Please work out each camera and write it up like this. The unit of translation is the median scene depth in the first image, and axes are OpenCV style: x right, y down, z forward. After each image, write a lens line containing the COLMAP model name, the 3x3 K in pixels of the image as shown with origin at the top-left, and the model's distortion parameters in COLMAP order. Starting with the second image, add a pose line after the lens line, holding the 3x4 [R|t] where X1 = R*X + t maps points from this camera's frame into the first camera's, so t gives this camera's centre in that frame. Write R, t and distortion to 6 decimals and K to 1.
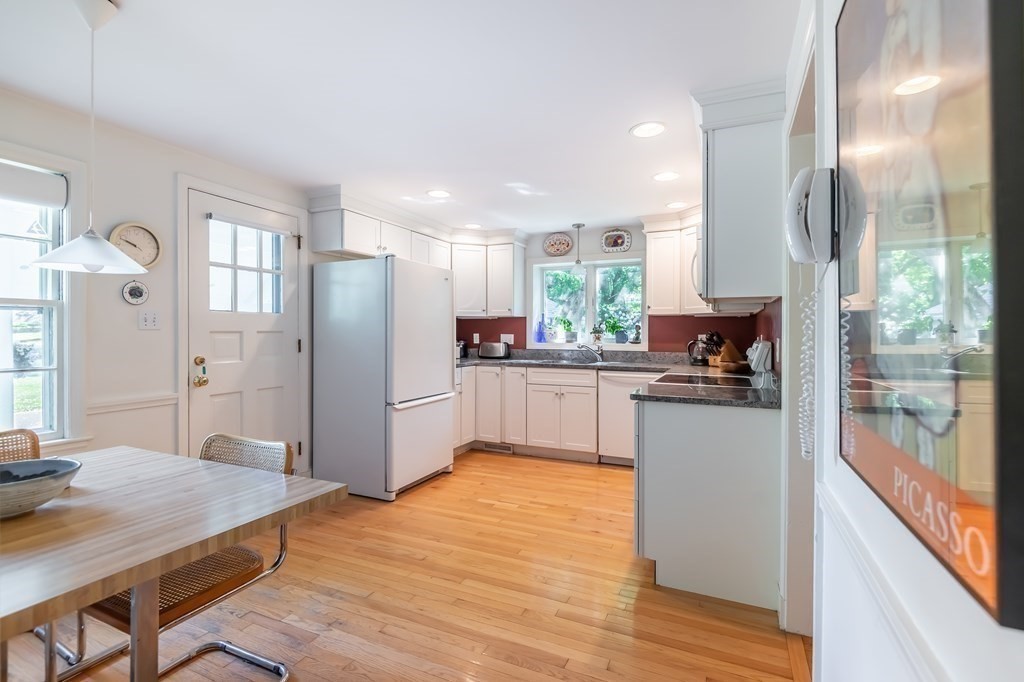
lens RADIAL K [[472.9, 0, 507.8], [0, 472.9, 334.5], [0, 0, 1]] dist [0.007724, -0.008057]
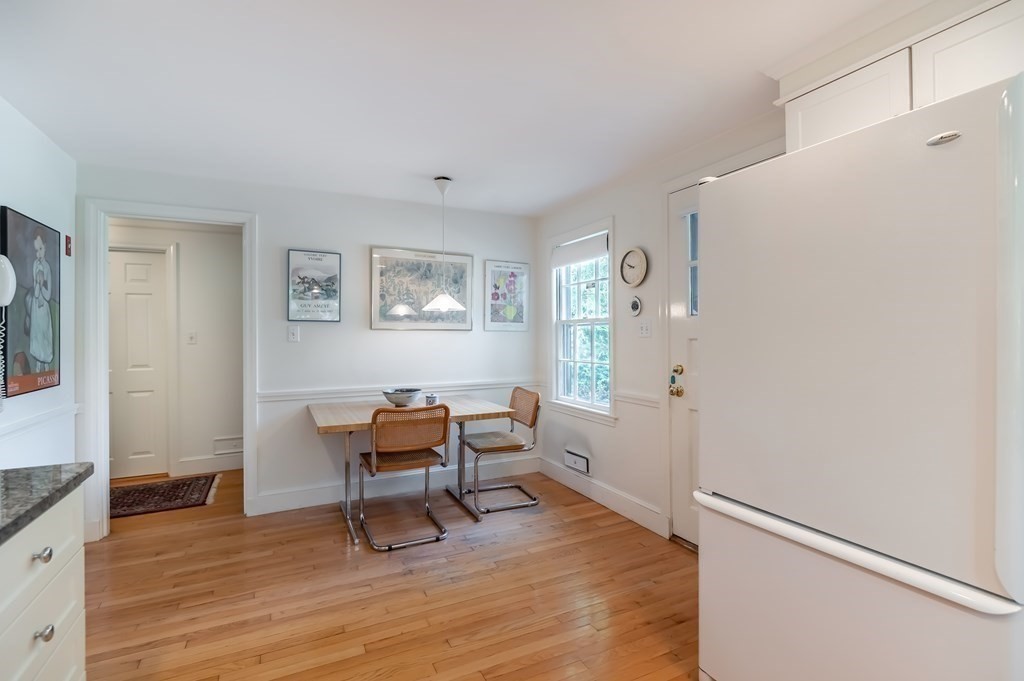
lens RADIAL K [[472.9, 0, 512.2], [0, 472.9, 329.3], [0, 0, 1]] dist [0.007724, -0.008057]
pose [[-0.619840, -0.005444, -0.784709, 0.246777], [0.002057, 0.999961, -0.008561, -0.016363], [0.784725, -0.006921, -0.619805, 1.068036]]
